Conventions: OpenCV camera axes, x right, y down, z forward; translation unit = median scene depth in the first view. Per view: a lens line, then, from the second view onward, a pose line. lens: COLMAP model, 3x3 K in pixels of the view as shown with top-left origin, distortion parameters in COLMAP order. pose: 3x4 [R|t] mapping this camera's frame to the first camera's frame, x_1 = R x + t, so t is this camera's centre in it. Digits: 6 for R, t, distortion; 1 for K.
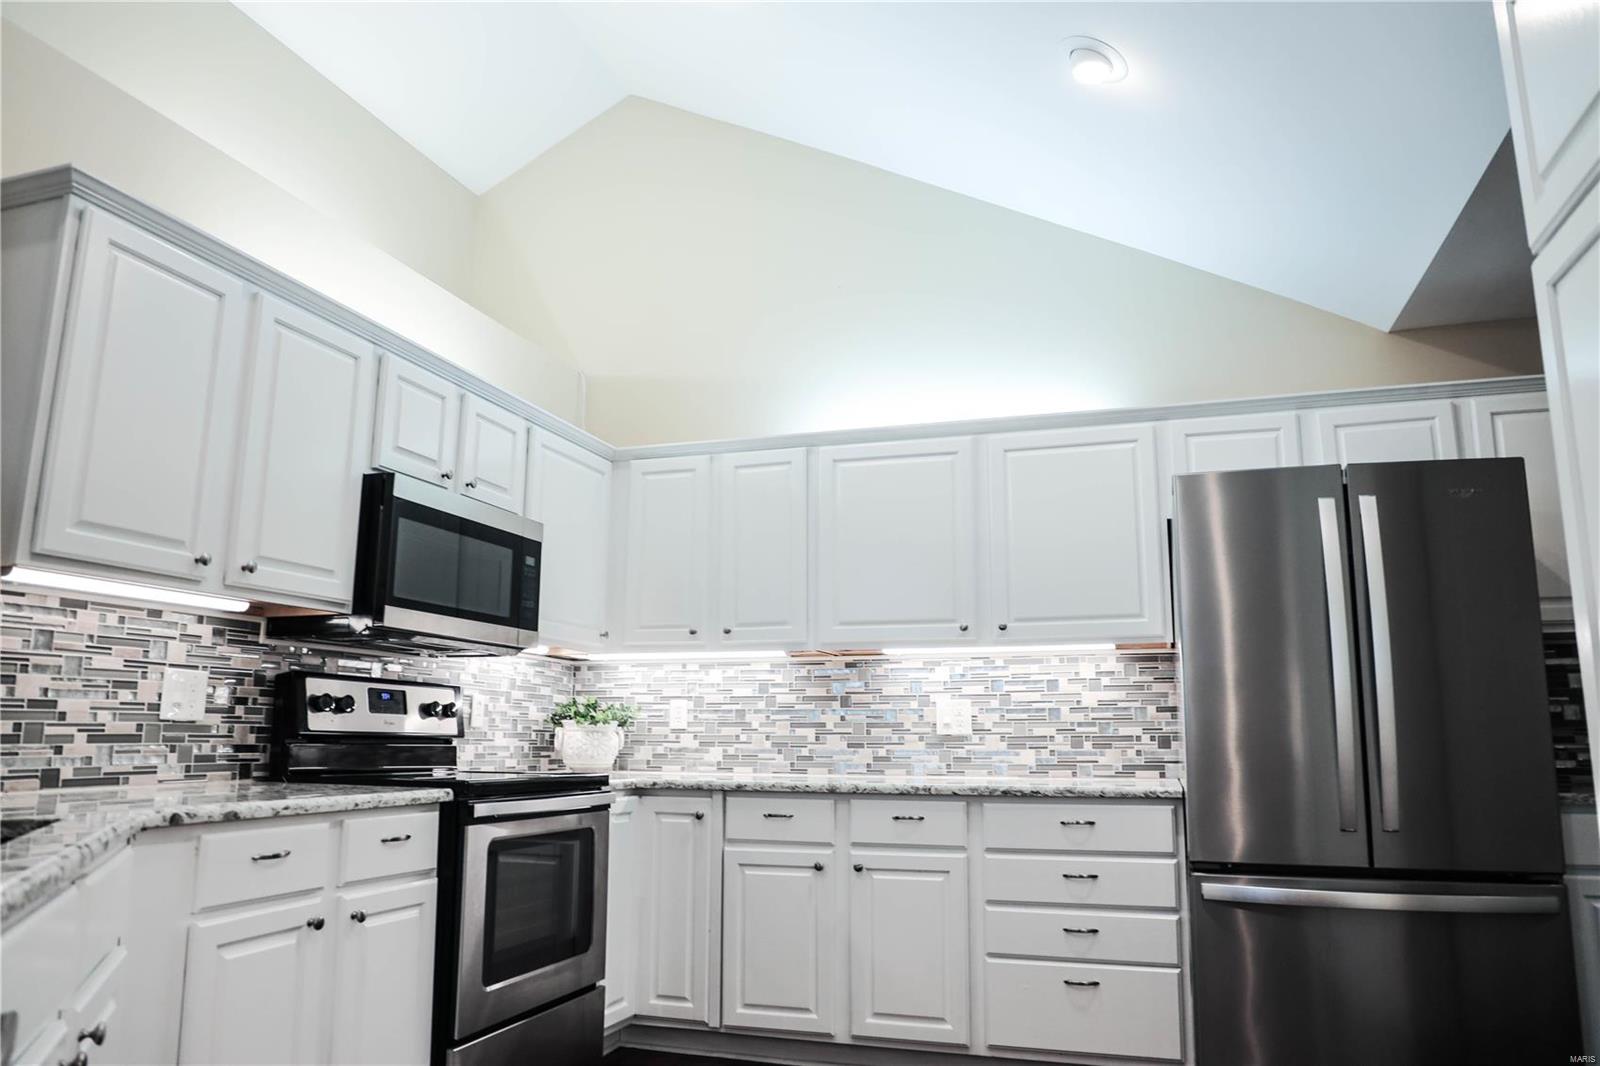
lens RADIAL K [[1116.9, 0, 797.9], [0, 1116.9, 539.0], [0, 0, 1]] dist [-0.051186, -0.007301]
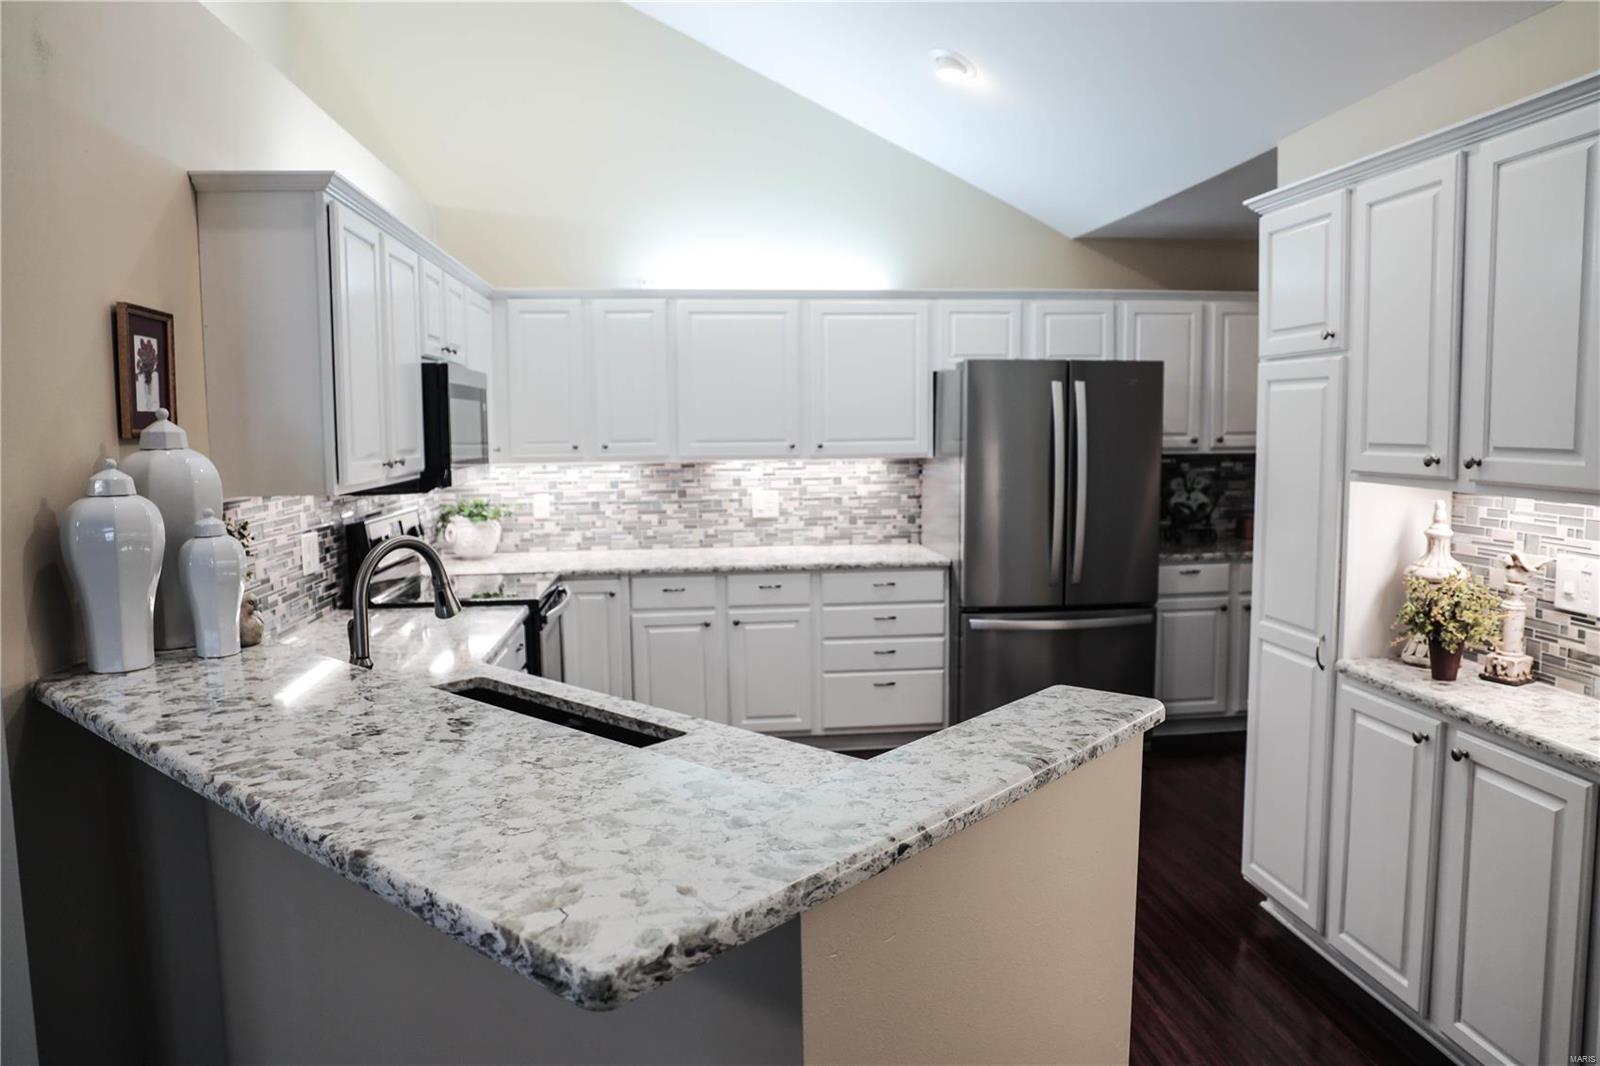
lens RADIAL K [[1116.9, 0, 801.5], [0, 1116.9, 526.3], [0, 0, 1]] dist [-0.051186, -0.007301]
pose [[0.909860, -0.053263, 0.411482, -0.392514], [-0.056784, 0.966410, 0.250654, -0.162351], [-0.411011, -0.251425, 0.876273, -0.223180]]
